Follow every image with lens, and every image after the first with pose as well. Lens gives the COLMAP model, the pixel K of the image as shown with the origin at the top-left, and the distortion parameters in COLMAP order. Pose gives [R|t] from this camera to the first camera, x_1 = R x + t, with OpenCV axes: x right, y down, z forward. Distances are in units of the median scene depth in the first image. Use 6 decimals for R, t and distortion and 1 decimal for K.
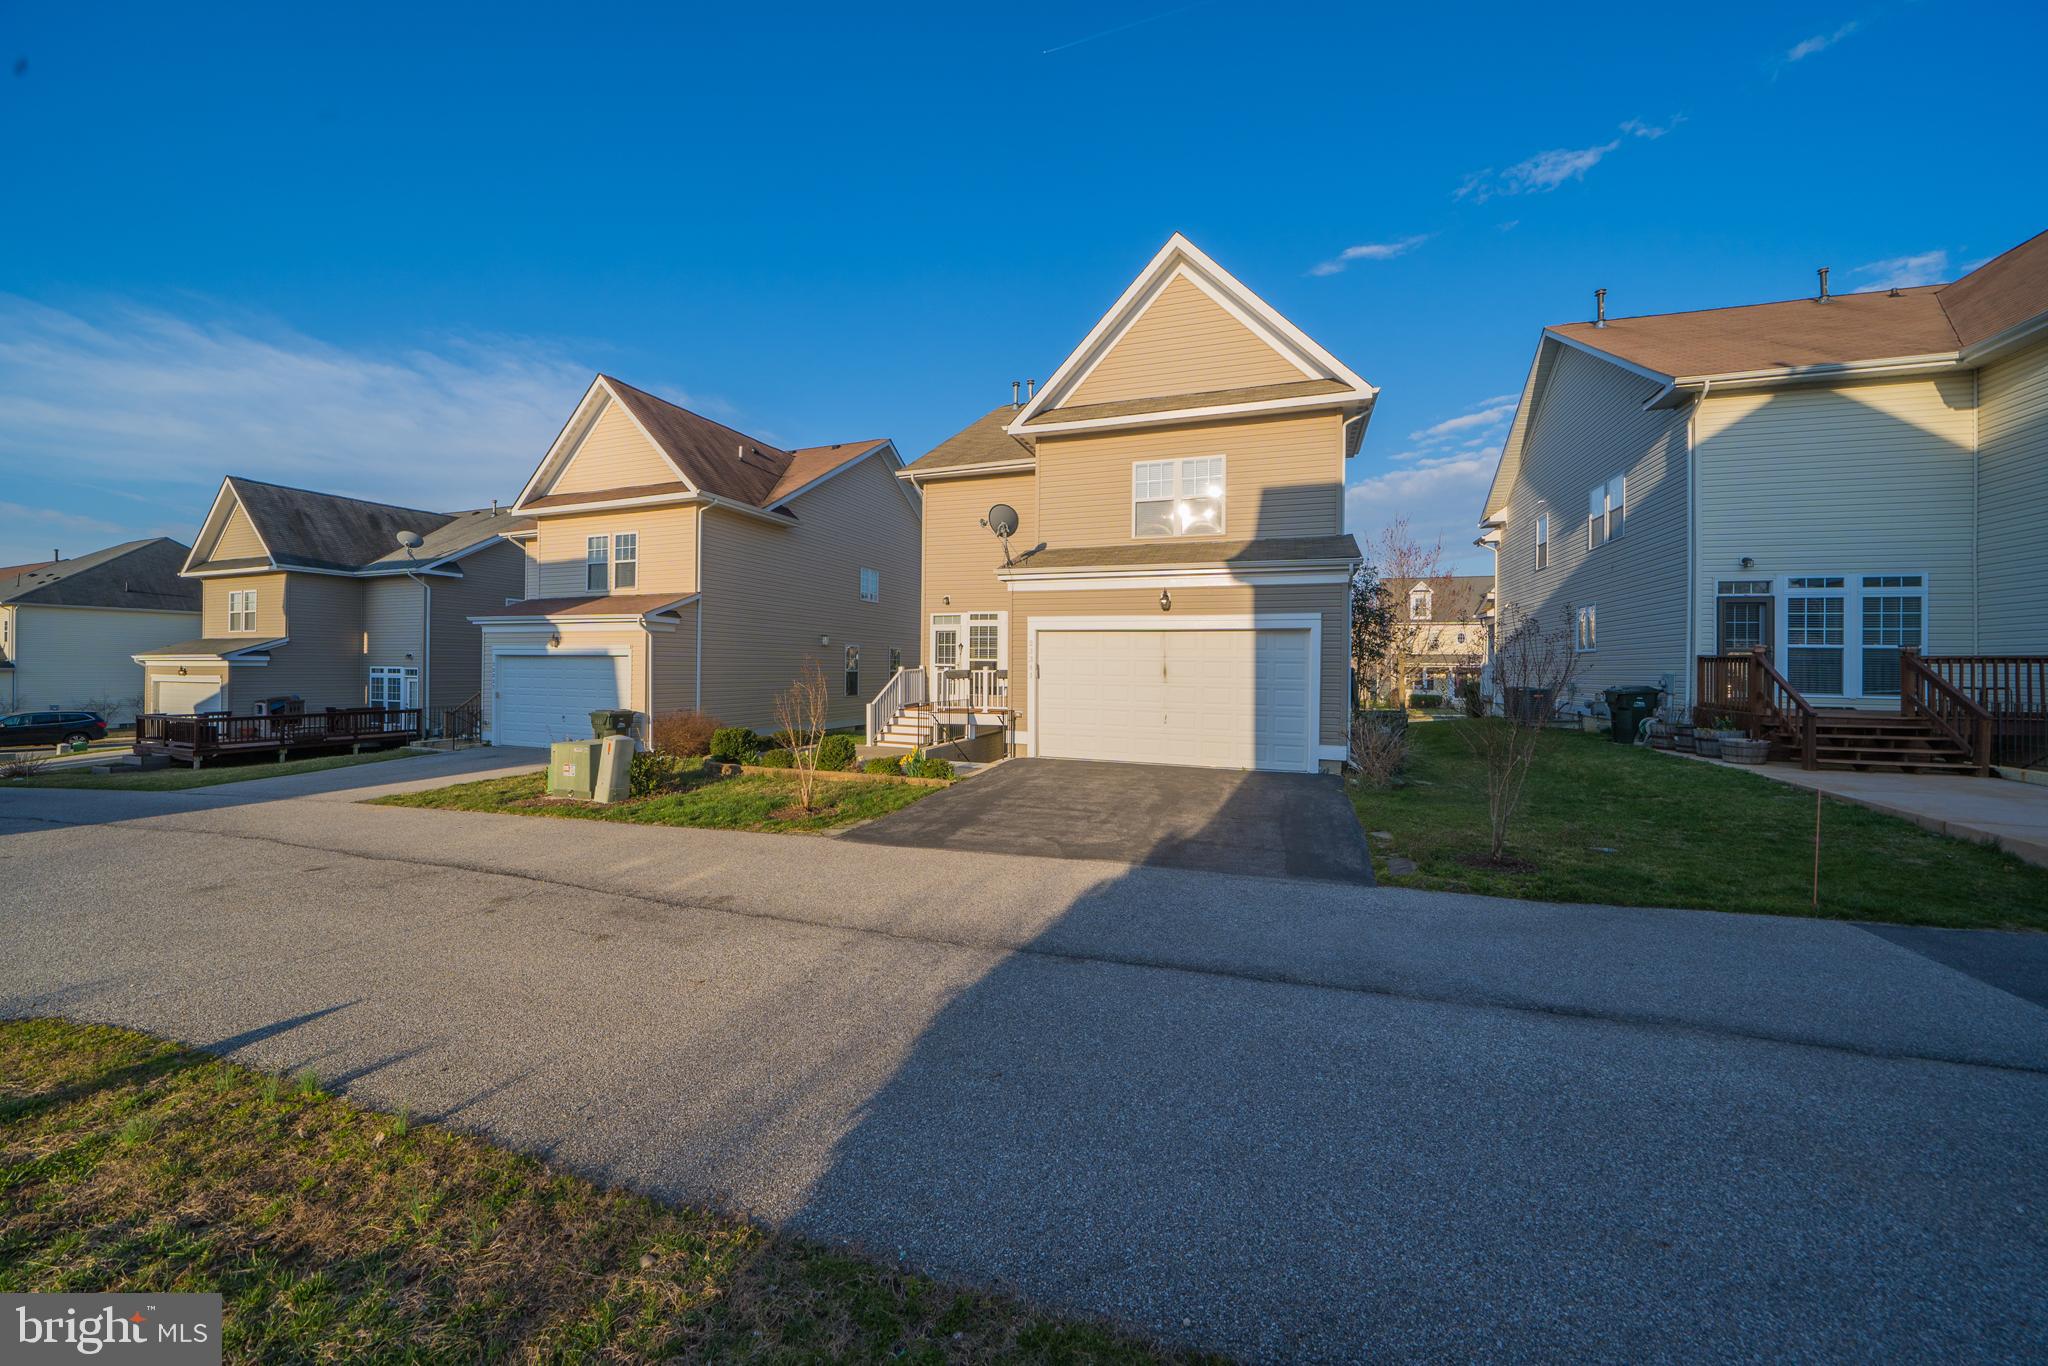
lens RADIAL K [[722.3, 0, 1022.0], [0, 722.3, 673.1], [0, 0, 1]] dist [-0.006941, -0.000093]
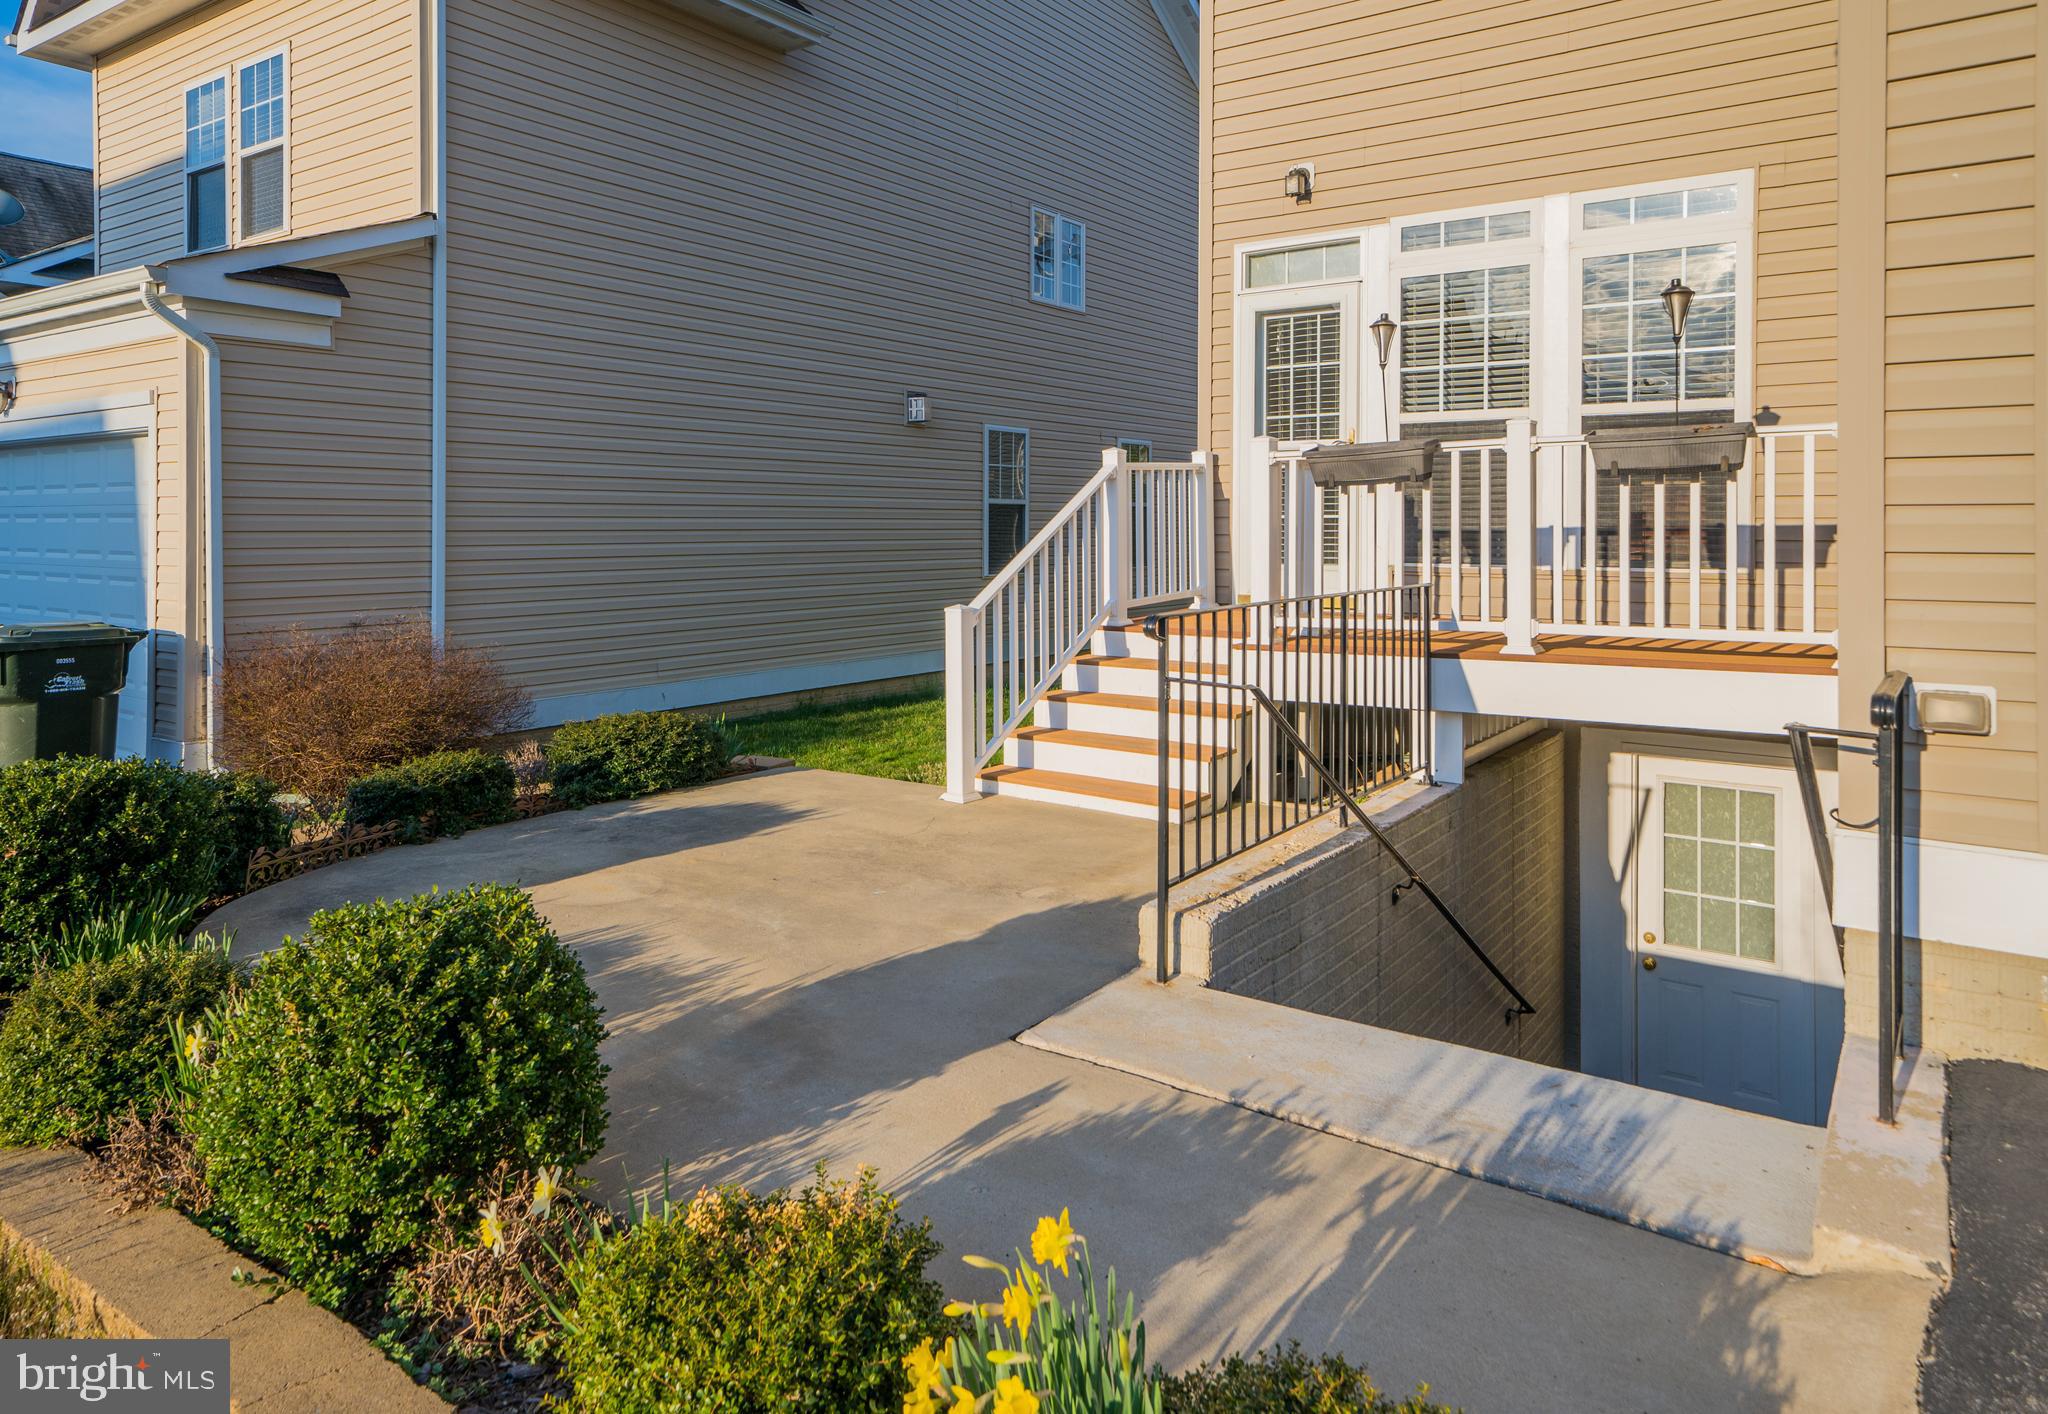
lens RADIAL K [[1285.7, 0, 1023.6], [0, 1285.7, 531.7], [0, 0, 1]] dist [-0.002012, -0.000610]
pose [[0.958144, -0.011121, -0.286069, -0.095973], [0.010322, 0.999937, -0.004303, 0.026465], [0.286099, 0.001170, 0.958199, 0.755909]]
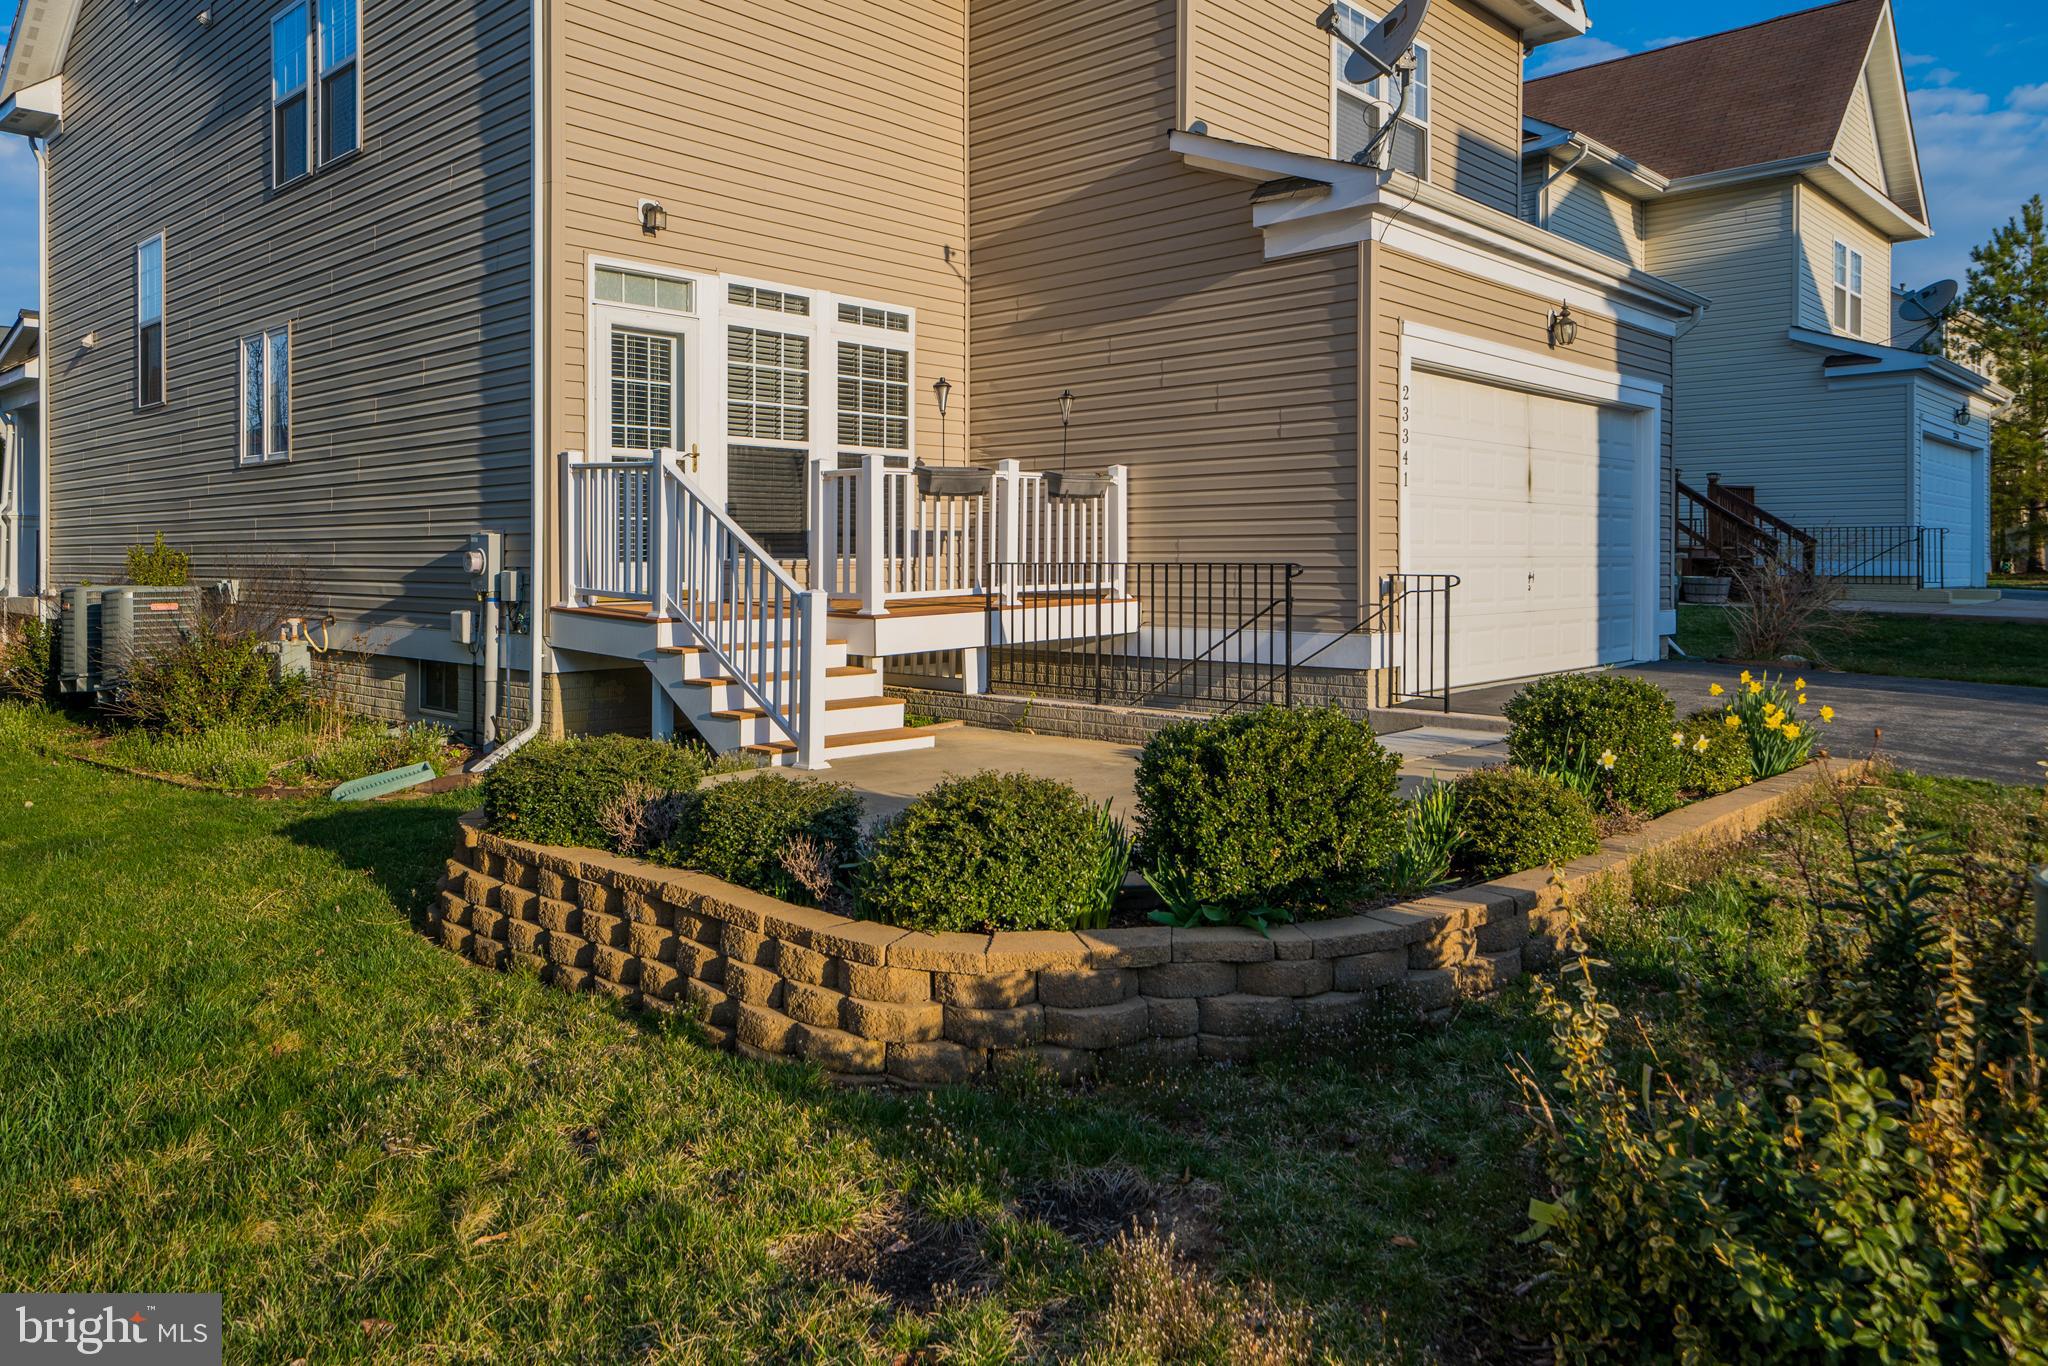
lens RADIAL K [[1391.6, 0, 1018.6], [0, 1391.6, 533.8], [0, 0, 1]] dist [0.041104, 0.001099]
pose [[0.406235, -0.000126, 0.913769, -0.733248], [0.011460, 0.999922, -0.004956, 0.032331], [-0.913697, 0.012485, 0.406205, 0.902104]]
